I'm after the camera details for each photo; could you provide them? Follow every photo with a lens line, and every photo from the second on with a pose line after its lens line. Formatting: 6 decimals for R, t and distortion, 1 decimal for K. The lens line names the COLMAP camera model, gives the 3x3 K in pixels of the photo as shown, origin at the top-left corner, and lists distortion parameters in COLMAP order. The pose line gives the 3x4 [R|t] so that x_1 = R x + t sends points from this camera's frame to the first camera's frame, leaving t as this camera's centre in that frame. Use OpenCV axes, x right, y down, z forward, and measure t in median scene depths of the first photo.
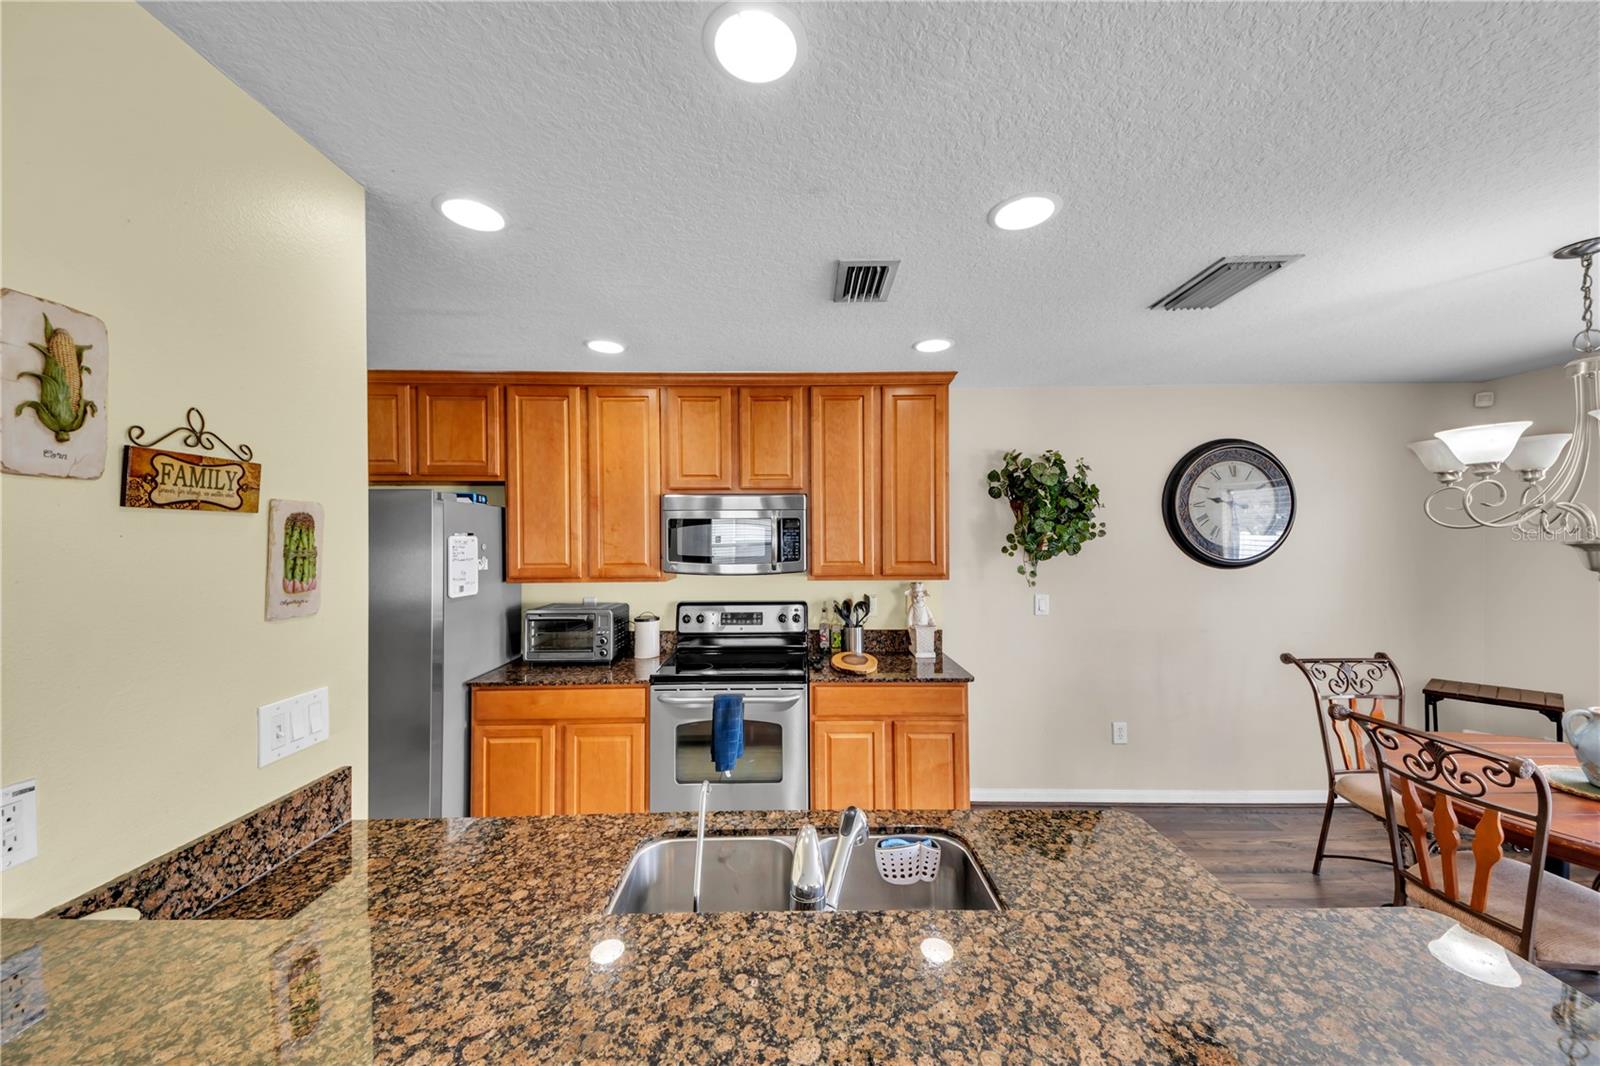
lens RADIAL K [[558.9, 0, 804.9], [0, 558.9, 535.7], [0, 0, 1]] dist [0.074245, -0.029386]
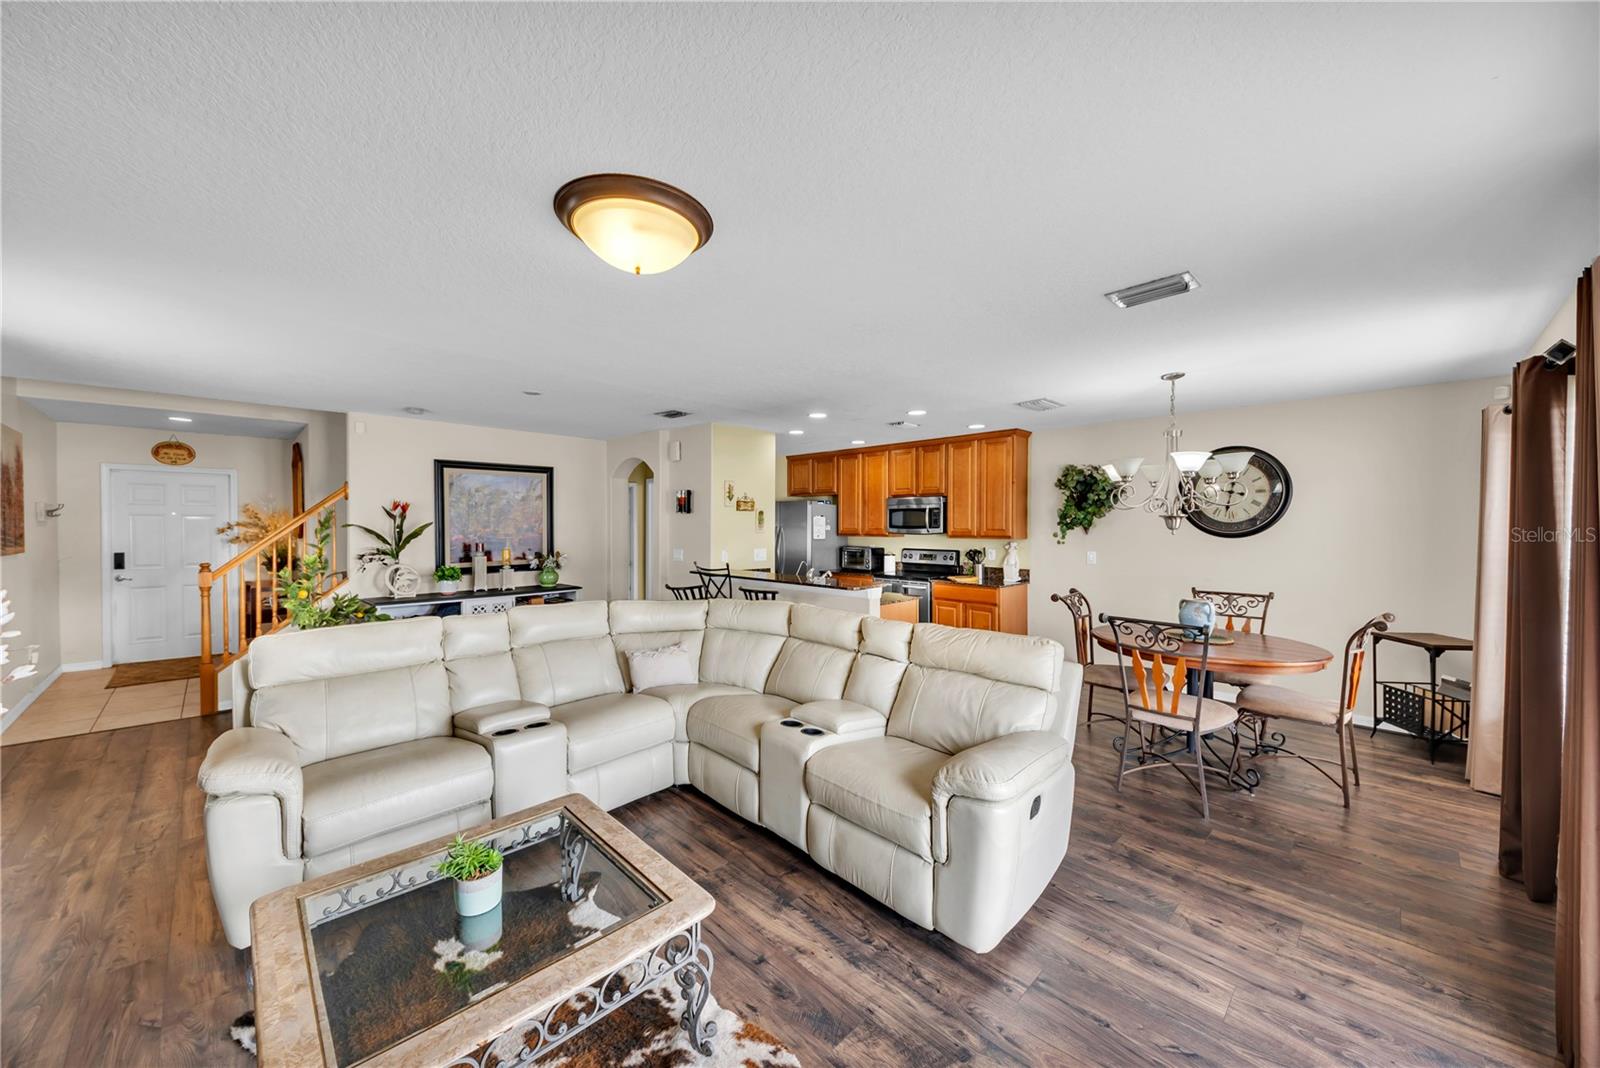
lens RADIAL K [[584.9, 0, 810.9], [0, 584.9, 531.1], [0, 0, 1]] dist [0.075158, -0.000008]
pose [[0.723142, 0.015139, -0.690533, 1.141237], [-0.001654, 0.999795, 0.020187, 0.011865], [0.690697, -0.013456, 0.723019, -0.911430]]
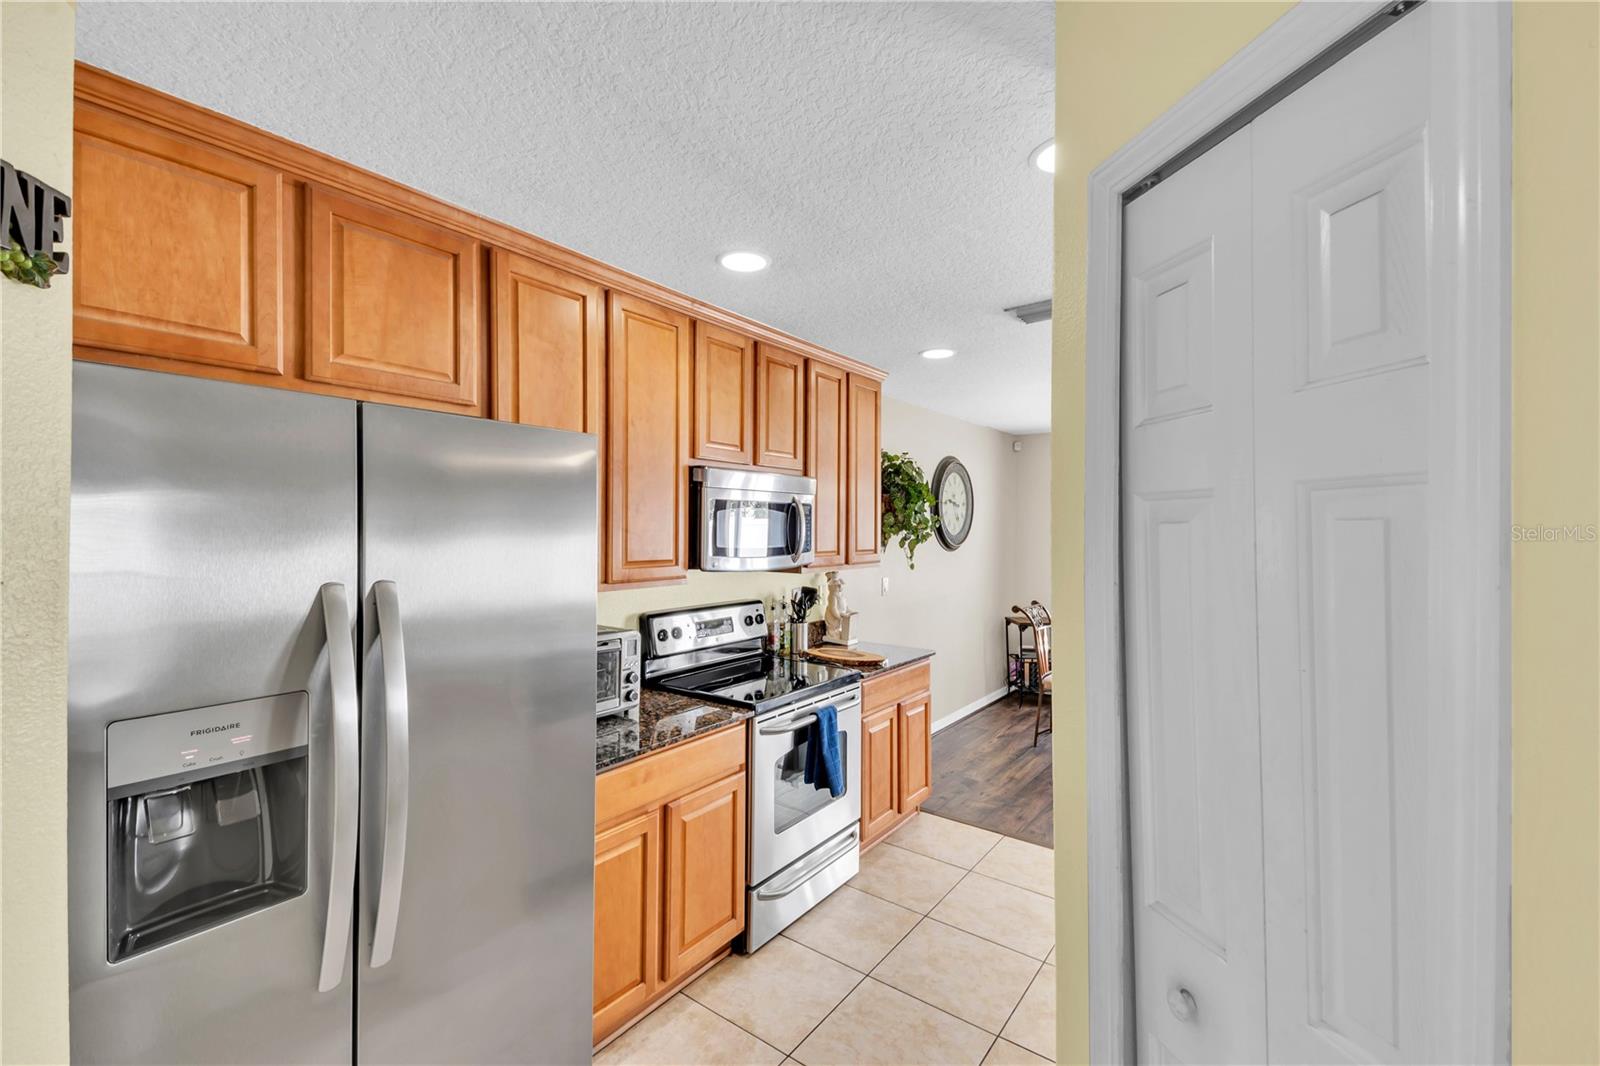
lens RADIAL K [[672.9, 0, 800.3], [0, 672.9, 537.8], [0, 0, 1]] dist [0.062789, -0.030613]
pose [[0.592585, -0.003058, 0.805502, -0.877994], [-0.011972, 0.999849, 0.012603, 0.008217], [-0.805419, -0.017111, 0.592459, 0.358164]]
